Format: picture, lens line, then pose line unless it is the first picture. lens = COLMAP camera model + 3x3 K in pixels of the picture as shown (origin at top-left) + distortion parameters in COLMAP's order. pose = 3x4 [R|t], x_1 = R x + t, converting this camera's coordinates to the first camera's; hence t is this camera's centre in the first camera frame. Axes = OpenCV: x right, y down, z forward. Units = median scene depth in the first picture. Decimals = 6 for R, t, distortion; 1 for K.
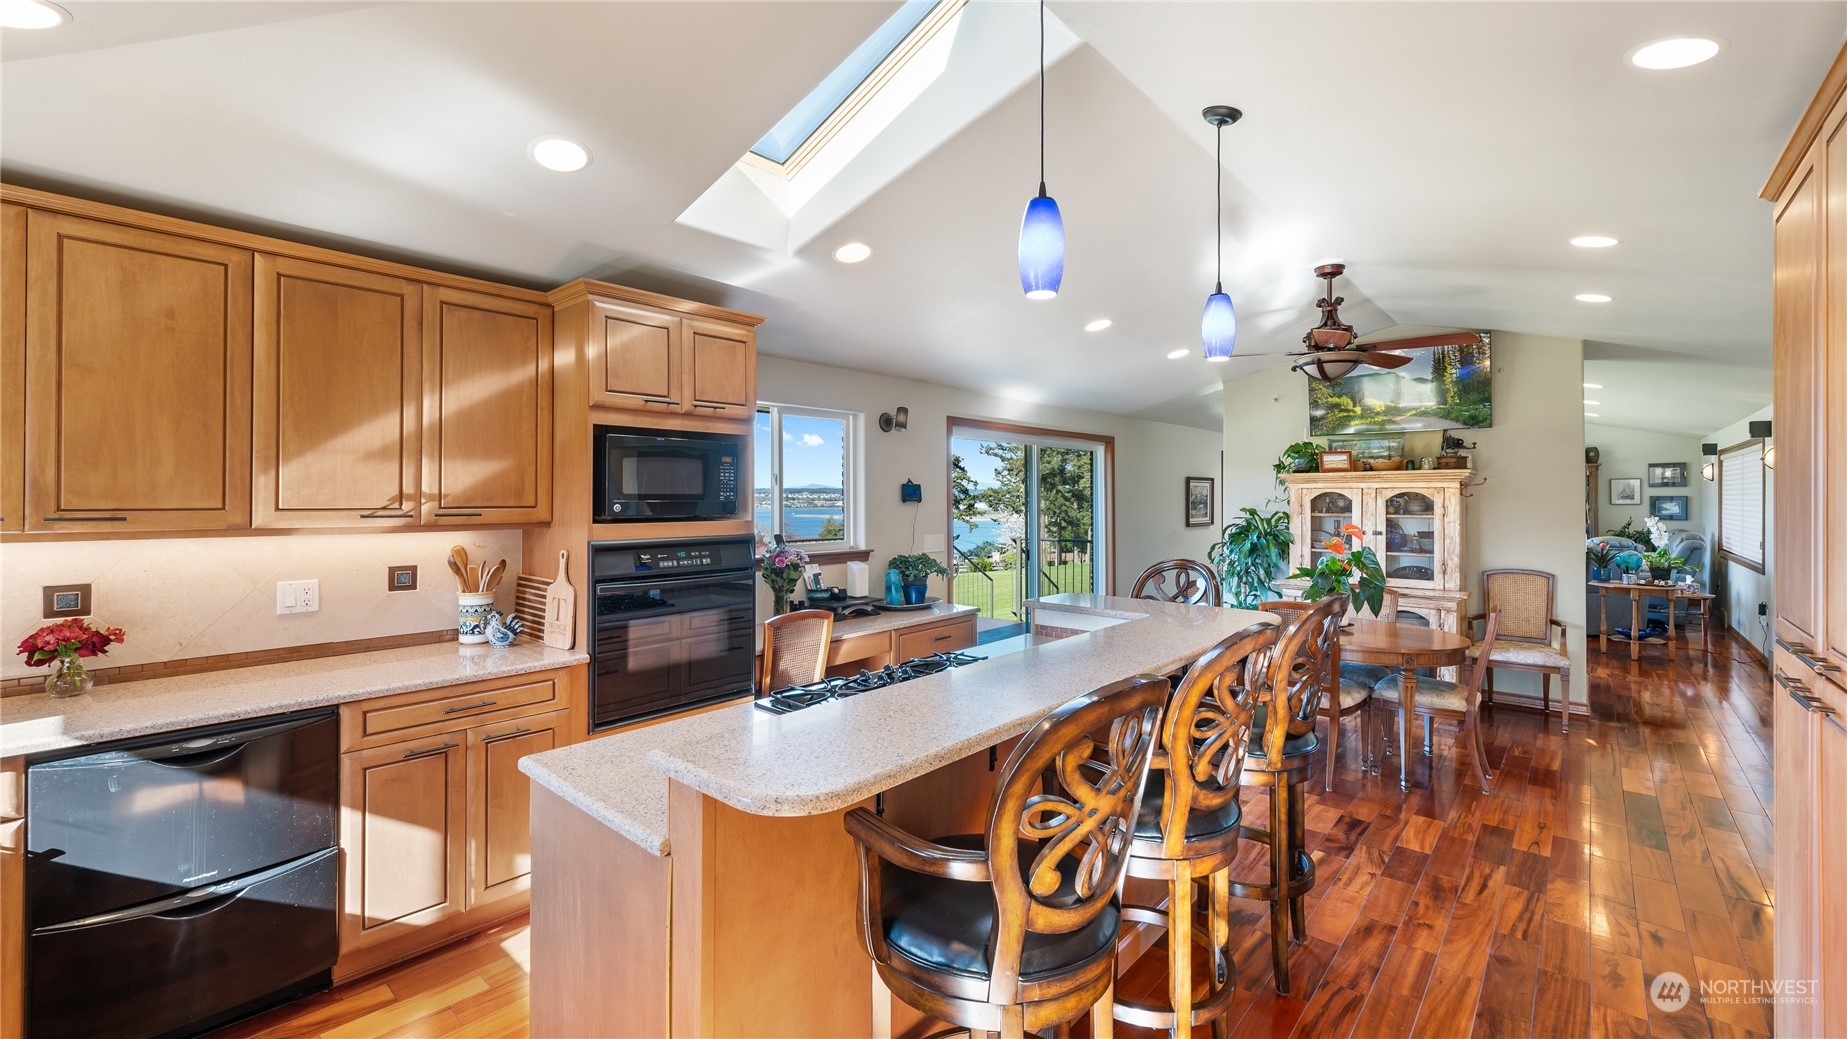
lens RADIAL K [[738.0, 0, 923.5], [0, 738.0, 519.5], [0, 0, 1]] dist [-0.000140, -0.000082]
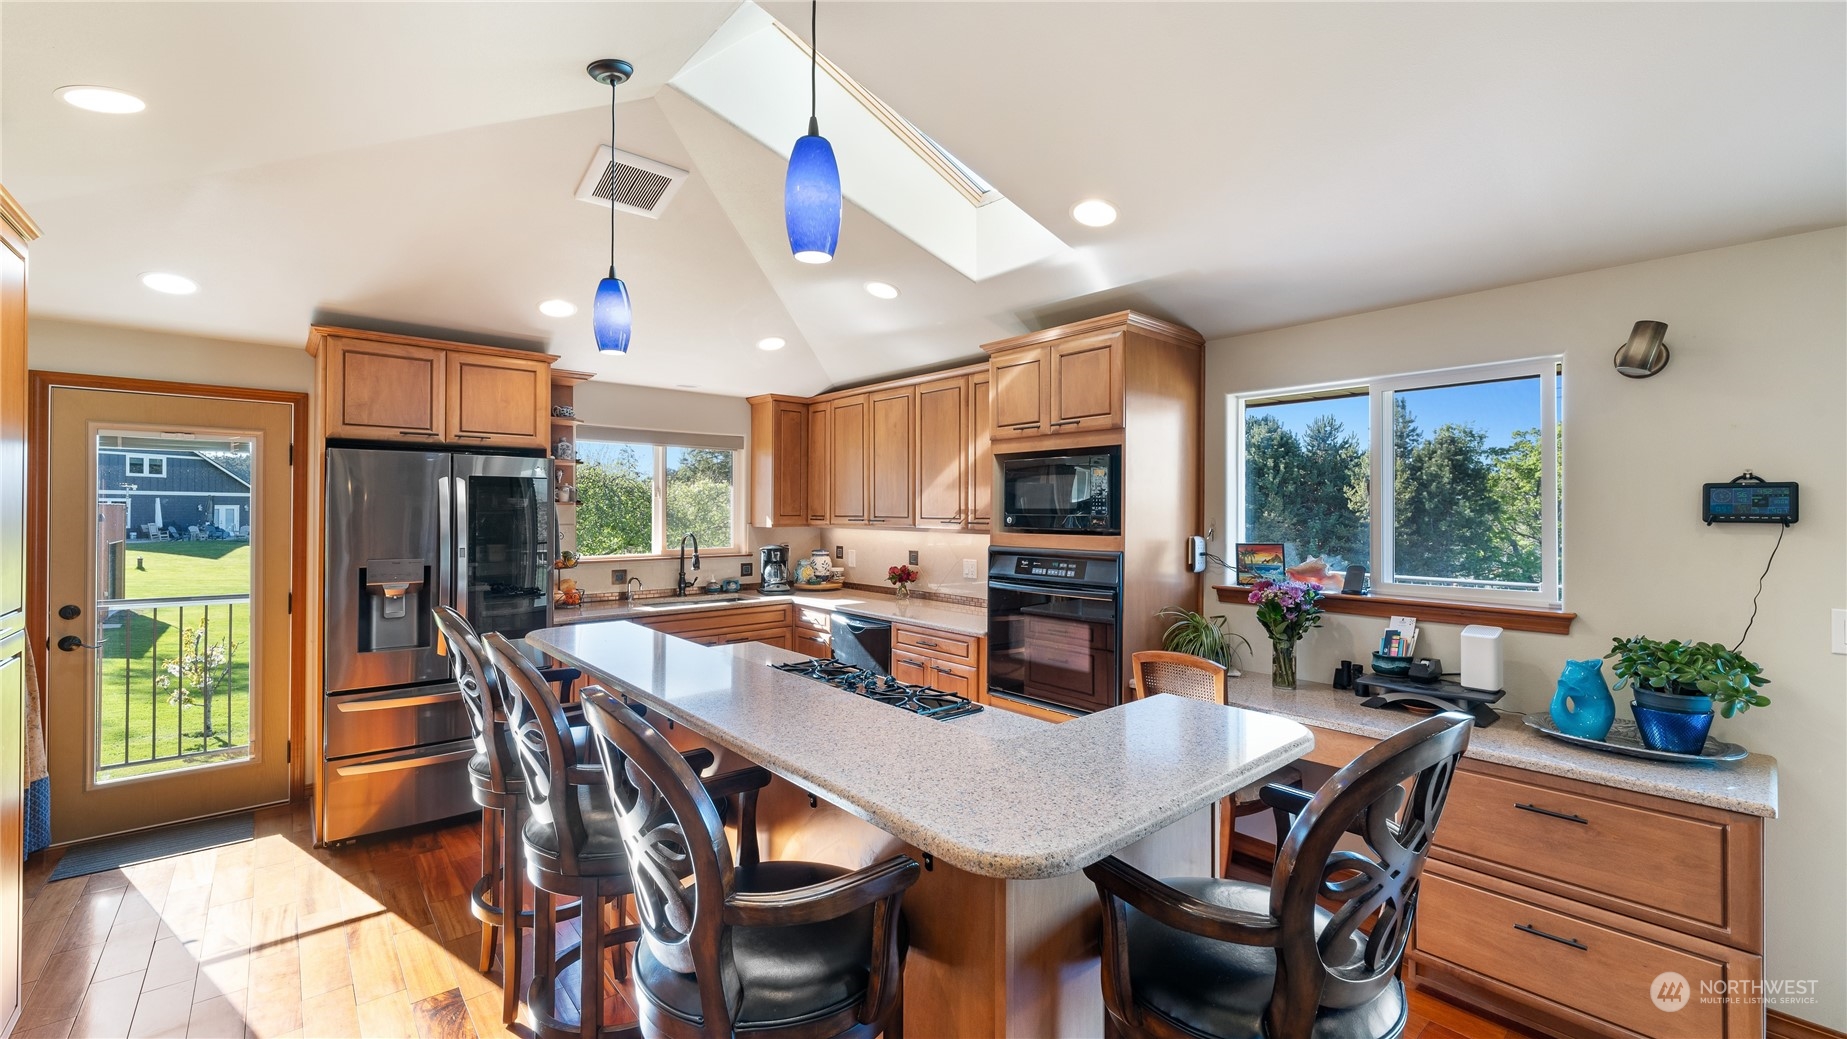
lens RADIAL K [[738.0, 0, 923.5], [0, 738.0, 519.5], [0, 0, 1]] dist [-0.000140, -0.000082]
pose [[-0.131303, 0.005207, -0.991329, 0.824929], [-0.036697, 0.999275, 0.010110, -0.023648], [0.990663, 0.037707, -0.131017, 1.028766]]
